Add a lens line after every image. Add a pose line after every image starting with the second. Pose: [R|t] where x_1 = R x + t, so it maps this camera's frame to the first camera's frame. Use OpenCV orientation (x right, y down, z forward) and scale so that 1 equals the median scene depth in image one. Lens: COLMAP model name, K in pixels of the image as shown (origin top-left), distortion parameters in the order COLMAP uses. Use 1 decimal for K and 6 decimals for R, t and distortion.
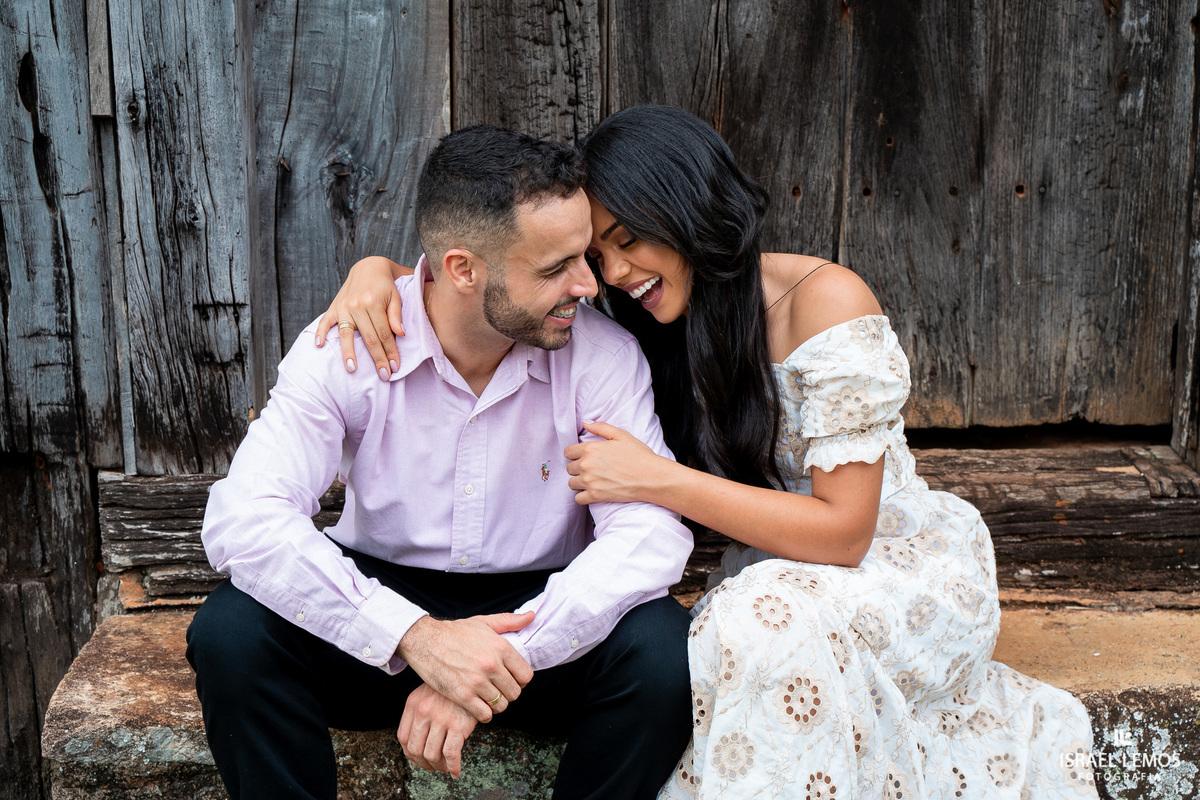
lens RADIAL K [[2214.3, 0, 589.8], [0, 2214.3, 394.1], [0, 0, 1]] dist [0.266082, 0.000000]
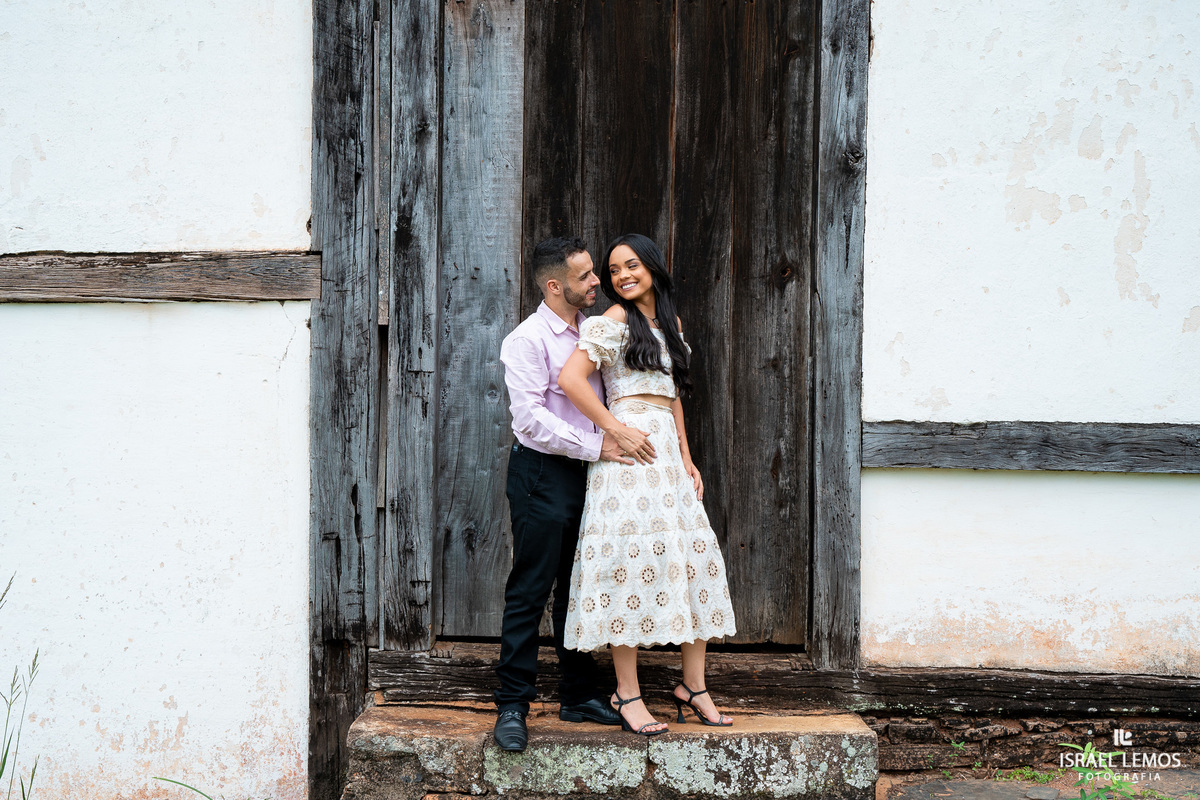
lens RADIAL K [[1526.7, 0, 599.1], [0, 1526.7, 390.0], [0, 0, 1]] dist [0.053063, 0.000000]
pose [[0.999133, 0.014768, -0.038931, 0.101796], [-0.023626, 0.970975, -0.238010, 0.156411], [0.034286, 0.238724, 0.970482, -0.729490]]
